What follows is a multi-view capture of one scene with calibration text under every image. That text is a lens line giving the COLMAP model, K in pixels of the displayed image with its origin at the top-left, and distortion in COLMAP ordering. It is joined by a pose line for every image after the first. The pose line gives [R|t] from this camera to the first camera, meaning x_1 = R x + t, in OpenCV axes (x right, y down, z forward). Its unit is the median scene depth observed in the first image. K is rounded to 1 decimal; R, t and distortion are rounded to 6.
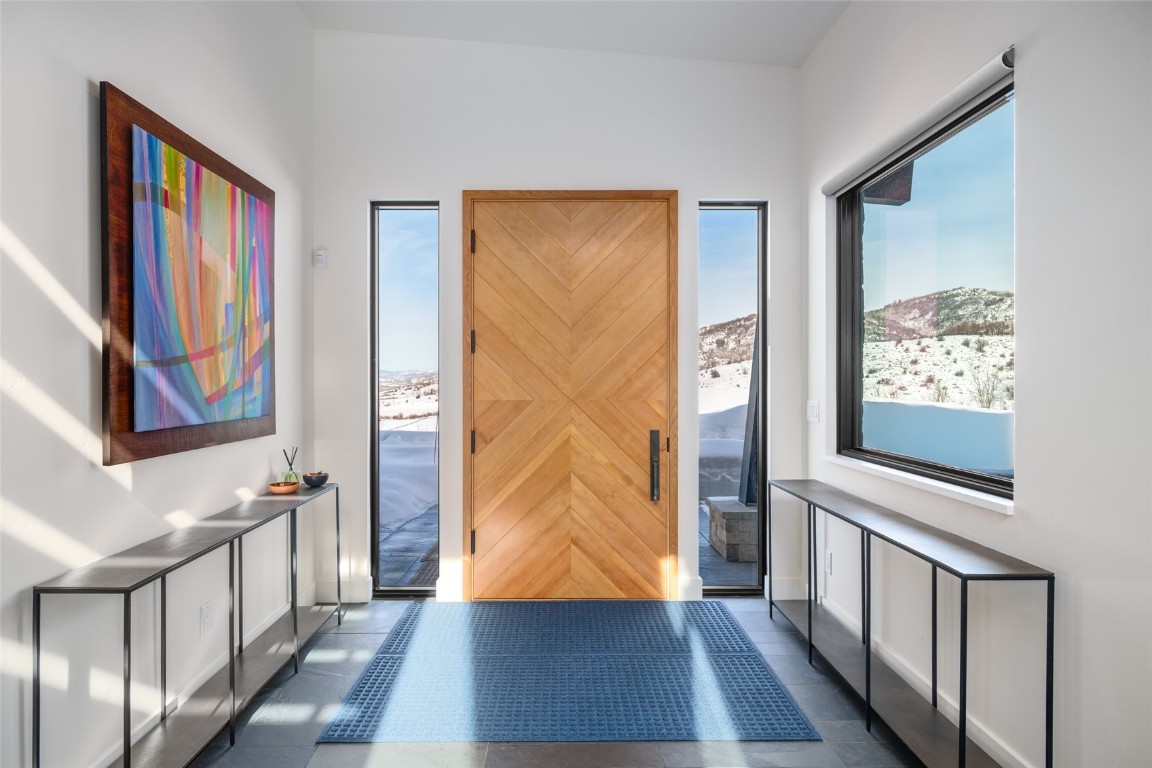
lens RADIAL K [[657.5, 0, 554.6], [0, 657.5, 383.3], [0, 0, 1]] dist [0.002234, -0.000690]
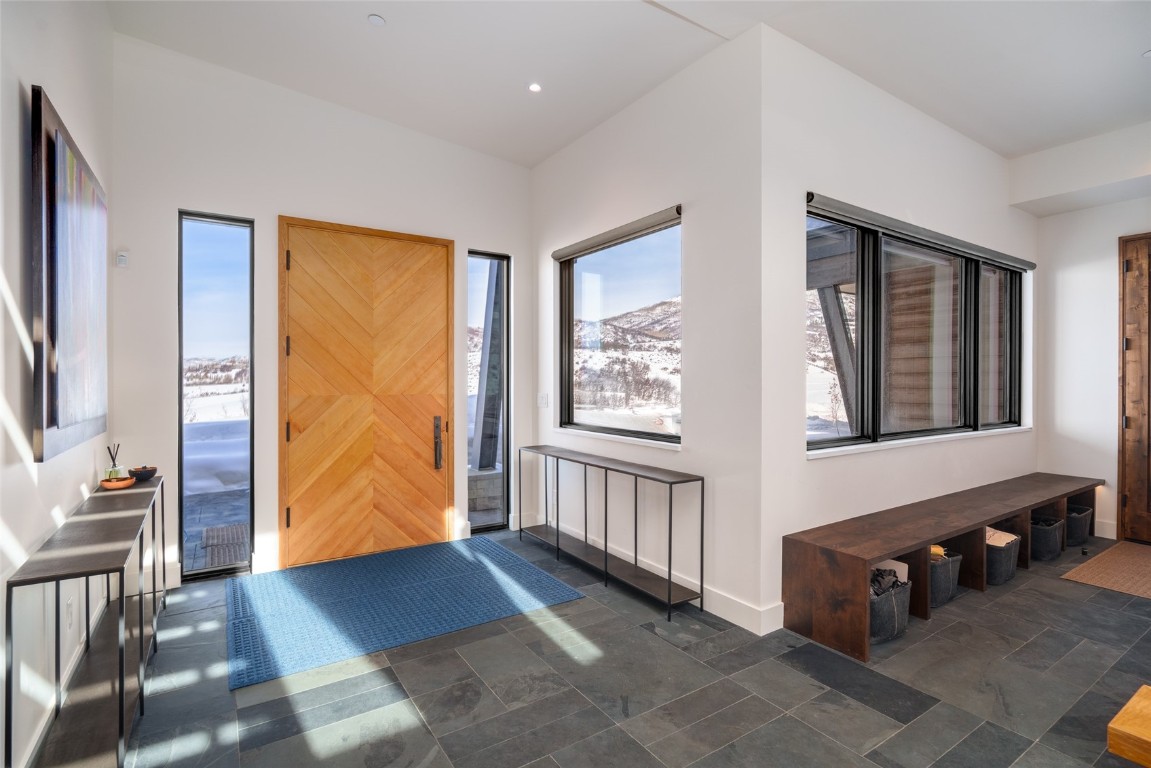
lens RADIAL K [[548.9, 0, 558.2], [0, 548.9, 383.5], [0, 0, 1]] dist [-0.000062, -0.000089]
pose [[0.844769, -0.001761, 0.535127, -0.239594], [0.000427, 0.999996, 0.002617, 0.000991], [-0.535130, -0.001982, 0.844767, -0.079921]]
